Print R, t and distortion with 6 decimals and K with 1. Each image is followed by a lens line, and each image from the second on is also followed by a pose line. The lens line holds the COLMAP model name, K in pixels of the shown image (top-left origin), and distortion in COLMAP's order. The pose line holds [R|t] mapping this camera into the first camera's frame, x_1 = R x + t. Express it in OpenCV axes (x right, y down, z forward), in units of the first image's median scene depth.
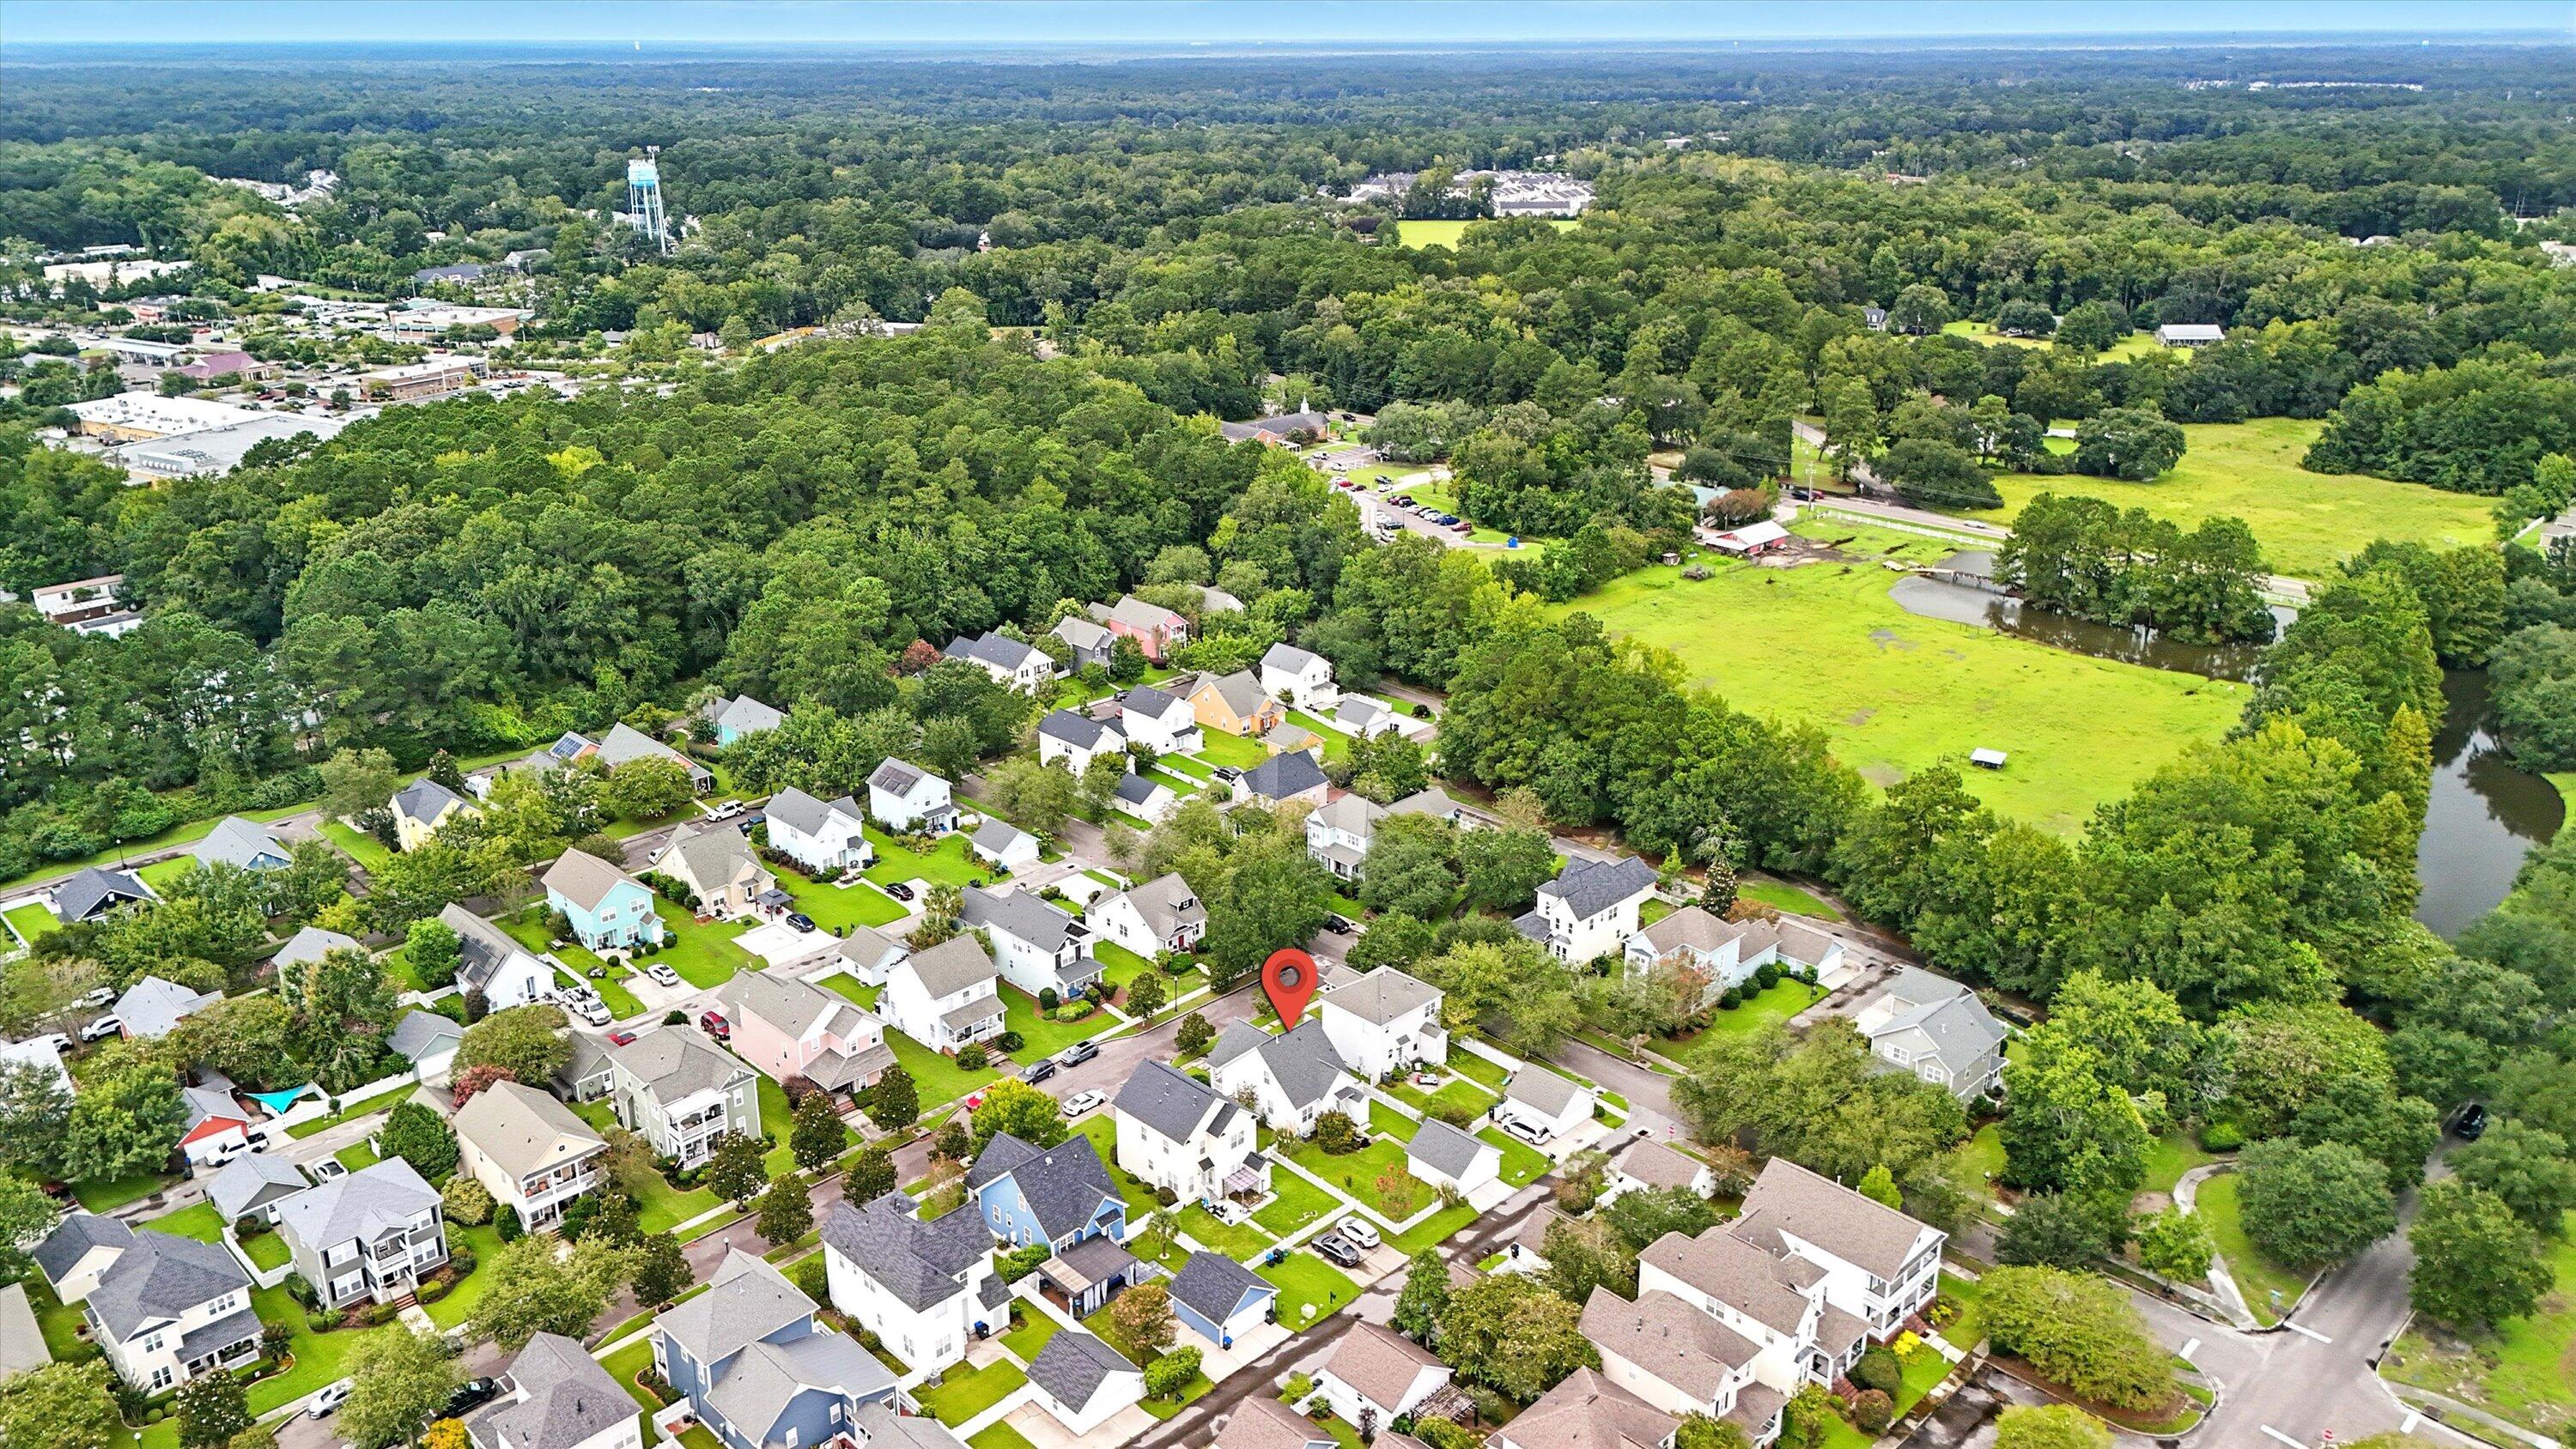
lens RADIAL K [[1863.6, 0, 1246.9], [0, 1863.6, 731.2], [0, 0, 1]] dist [0.051811, -0.005996]
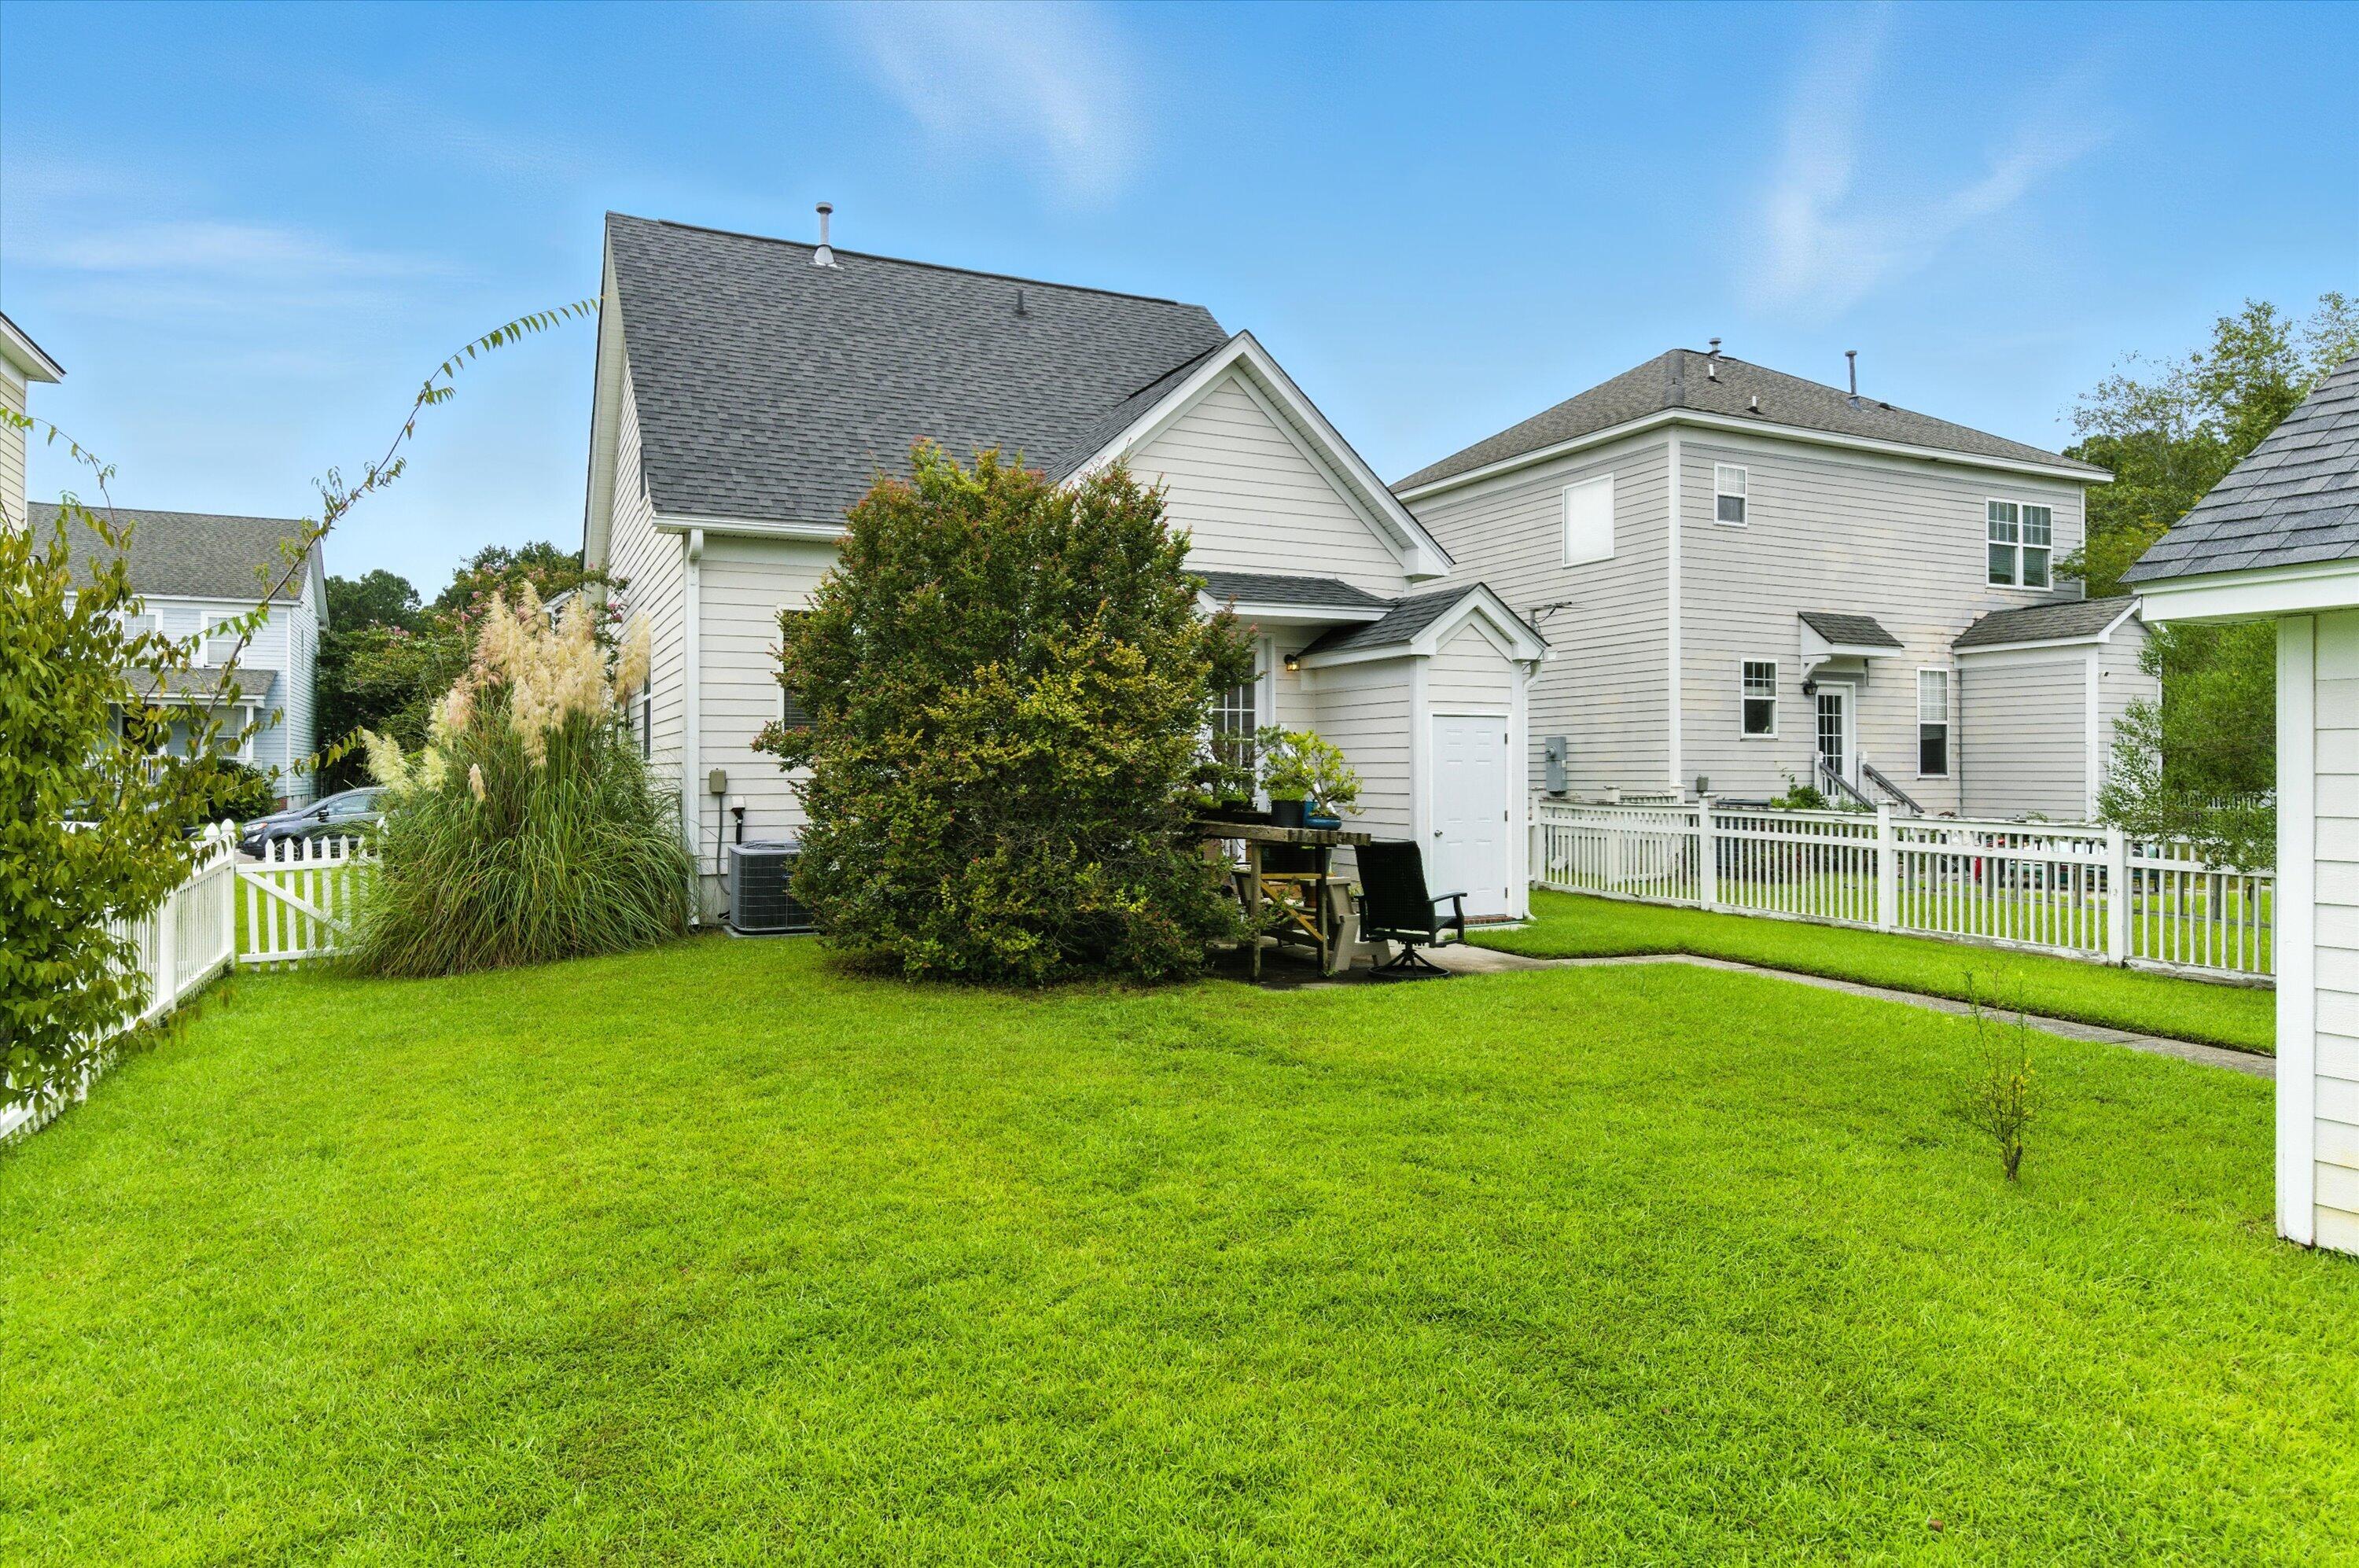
lens RADIAL K [[1421.0, 0, 1179.5], [0, 1421.0, 784.0], [0, 0, 1]] dist [-0.003002, -0.000749]
pose [[0.950487, 0.010121, -0.310599, 0.071561], [-0.113261, 0.942006, -0.315904, 0.230342], [0.289389, 0.335442, 0.896511, 0.929728]]
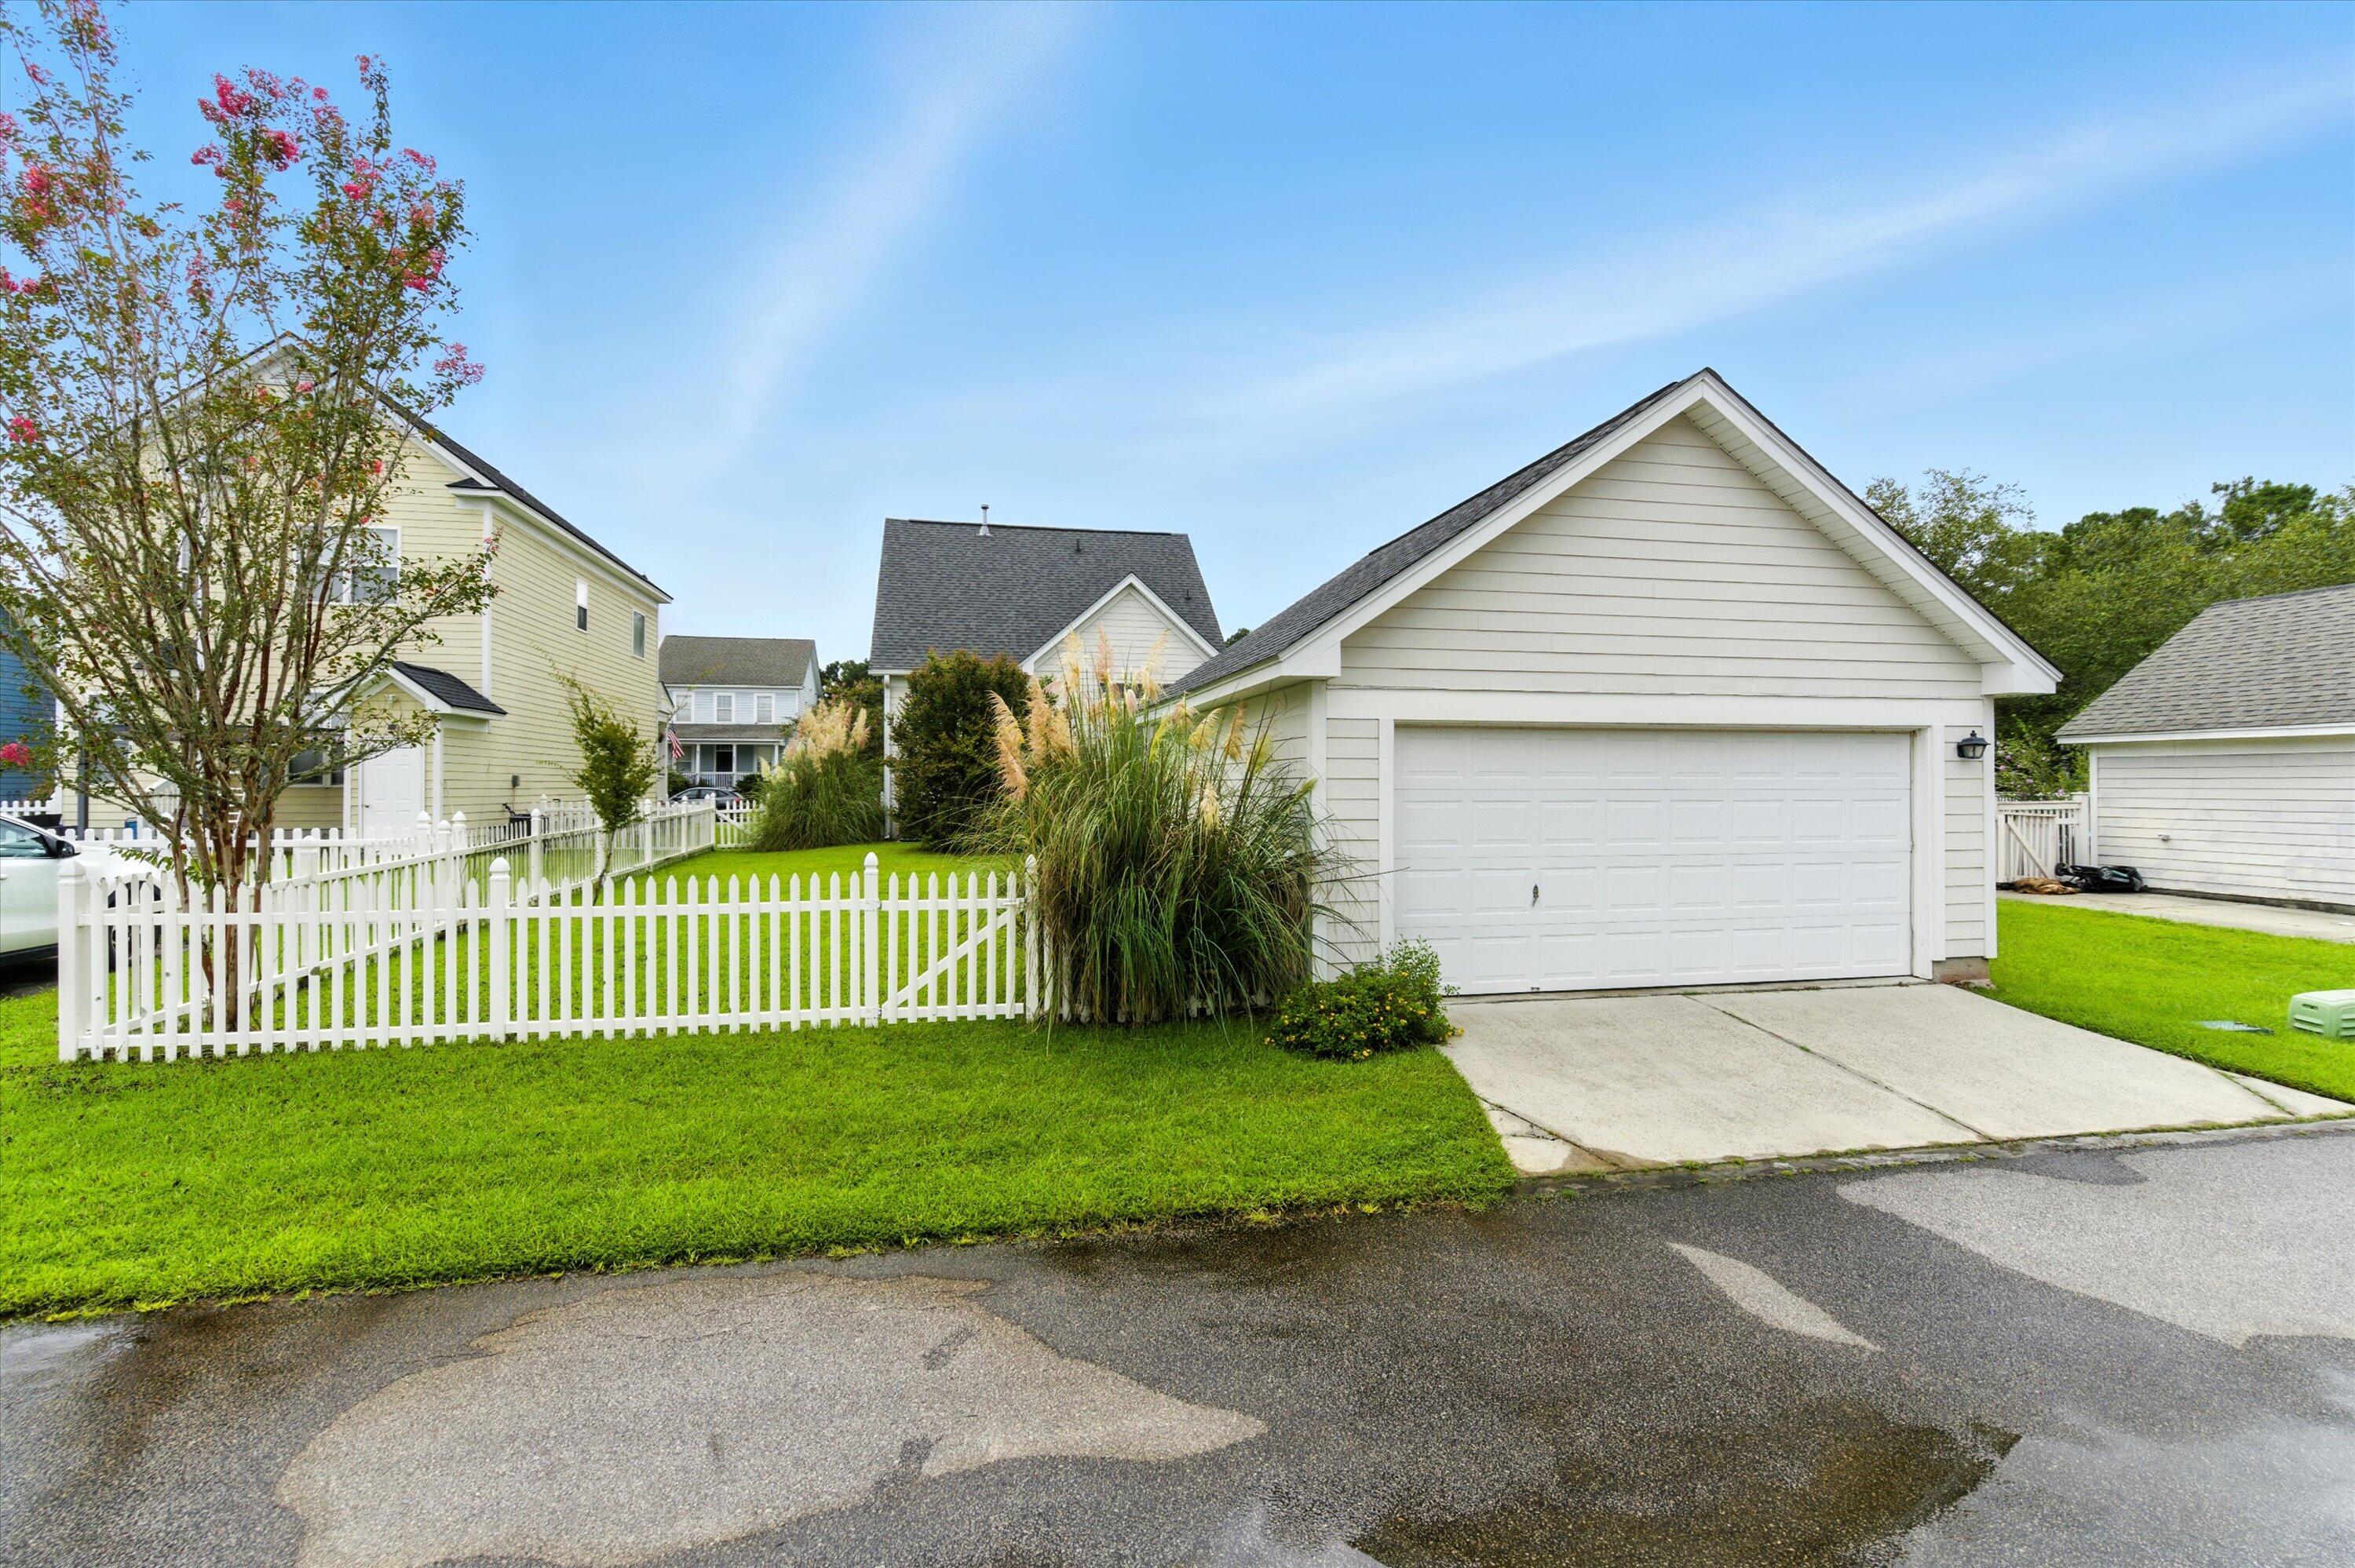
lens RADIAL K [[1052.1, 0, 1179.7], [0, 1052.1, 791.0], [0, 0, 1]] dist [-0.000311, -0.000087]
pose [[0.847395, 0.010792, -0.530853, 0.123626], [-0.188454, 0.940813, -0.281701, 0.240970], [0.496394, 0.338754, 0.799274, 0.903026]]
